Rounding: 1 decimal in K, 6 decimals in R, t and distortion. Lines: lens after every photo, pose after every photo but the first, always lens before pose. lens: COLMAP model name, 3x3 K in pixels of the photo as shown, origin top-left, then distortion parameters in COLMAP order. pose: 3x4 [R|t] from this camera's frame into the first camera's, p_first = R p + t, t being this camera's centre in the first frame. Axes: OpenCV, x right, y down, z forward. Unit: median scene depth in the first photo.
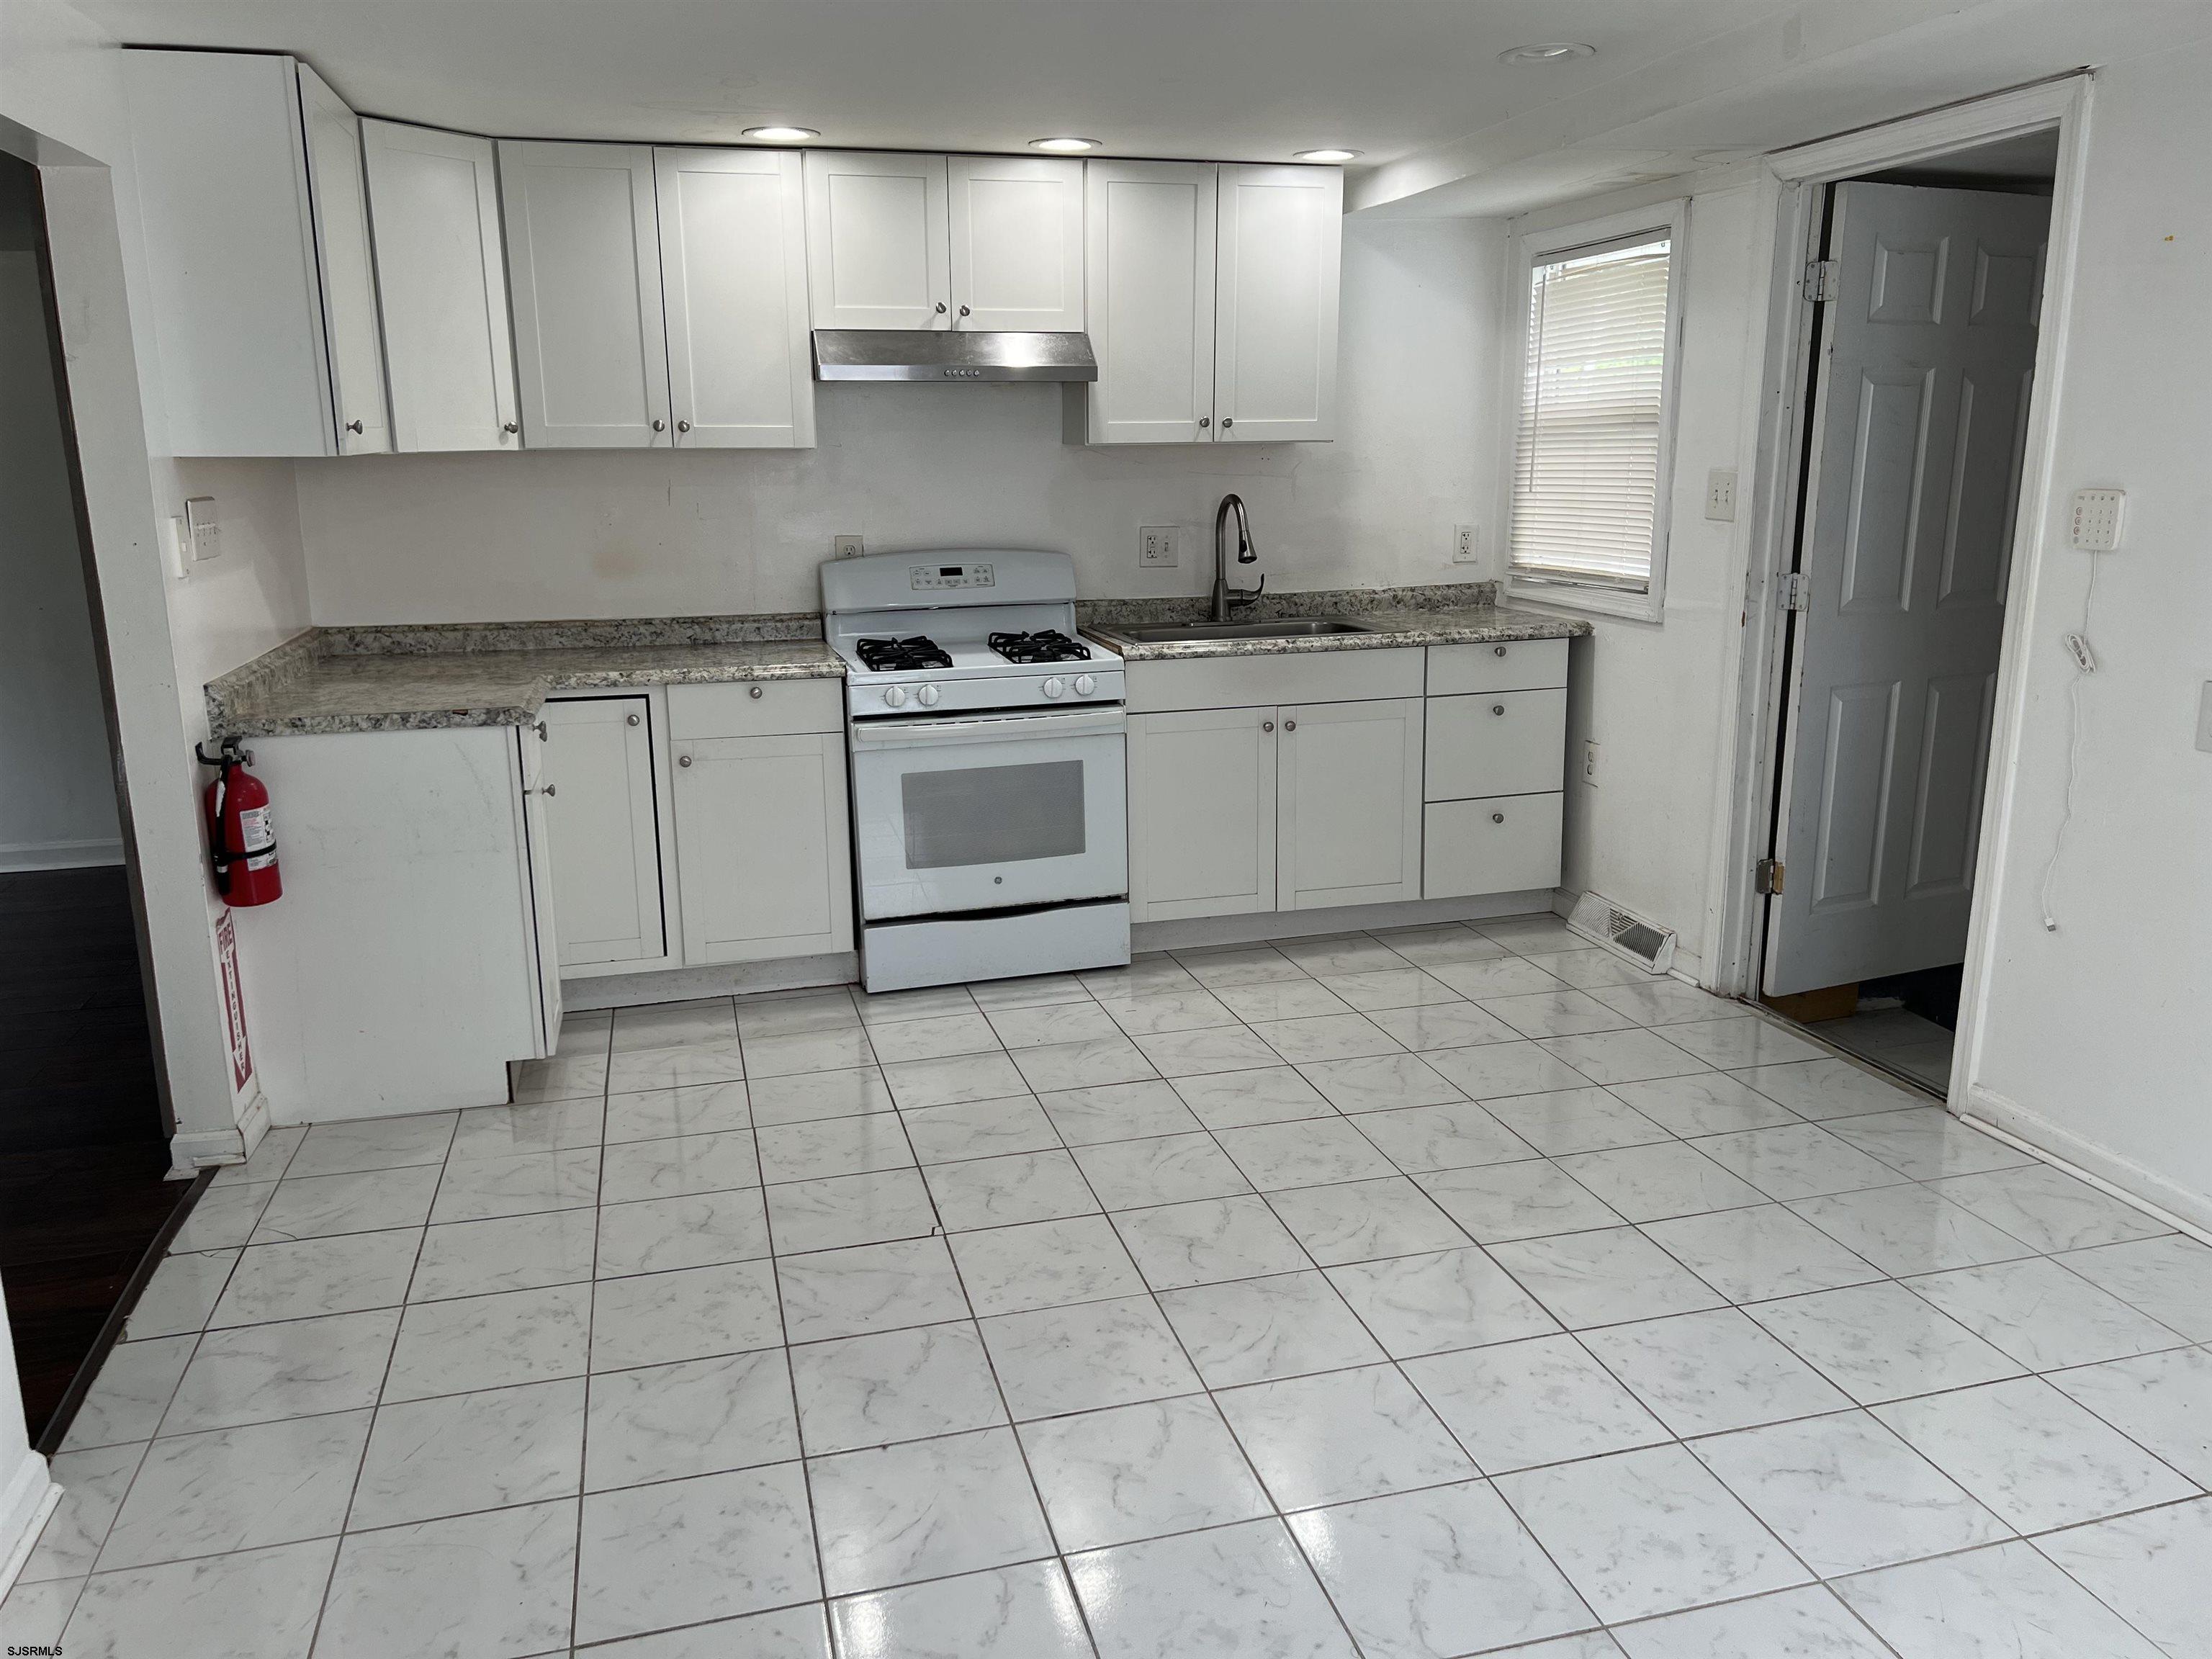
lens RADIAL K [[1671.4, 0, 1106.0], [0, 1671.4, 829.5], [0, 0, 1]] dist [0.137719, -0.283692]
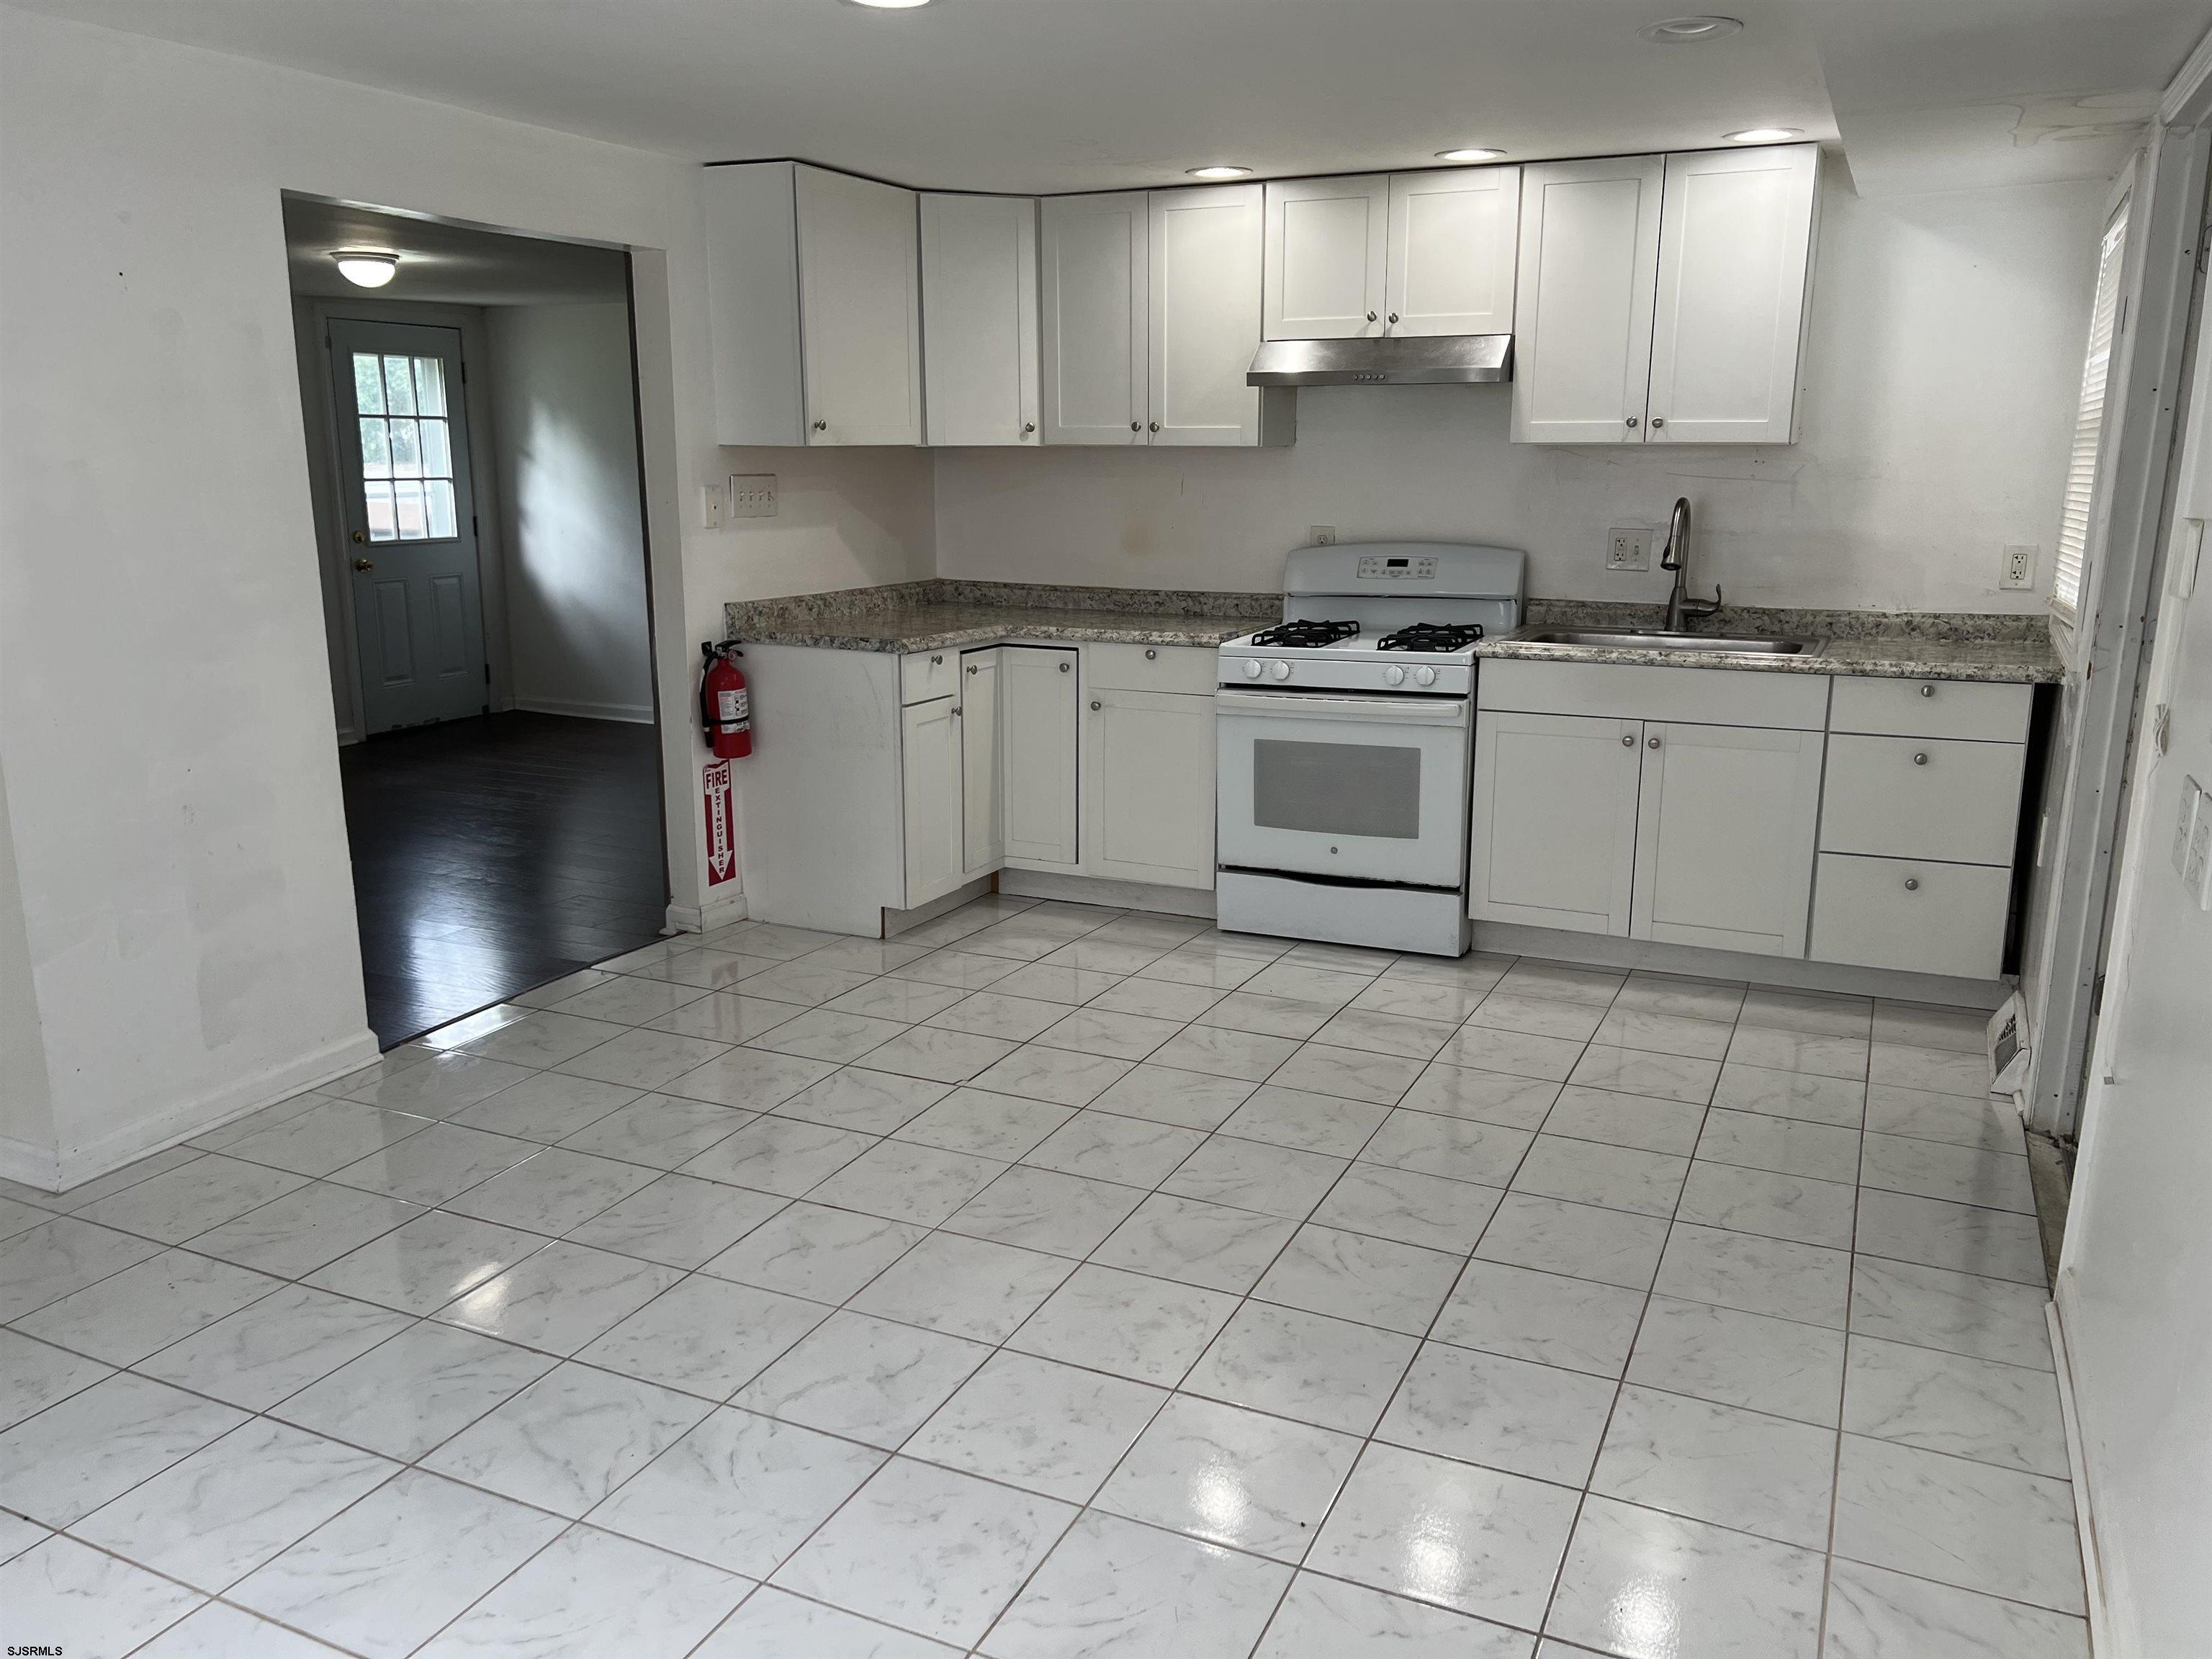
lens RADIAL K [[1671.4, 0, 1106.0], [0, 1671.4, 829.5], [0, 0, 1]] dist [0.137719, -0.283692]
pose [[0.763047, 0.156862, -0.627020, 0.492843], [-0.157000, 0.986031, 0.055616, -0.019411], [0.626985, 0.056004, 0.777016, 0.073683]]
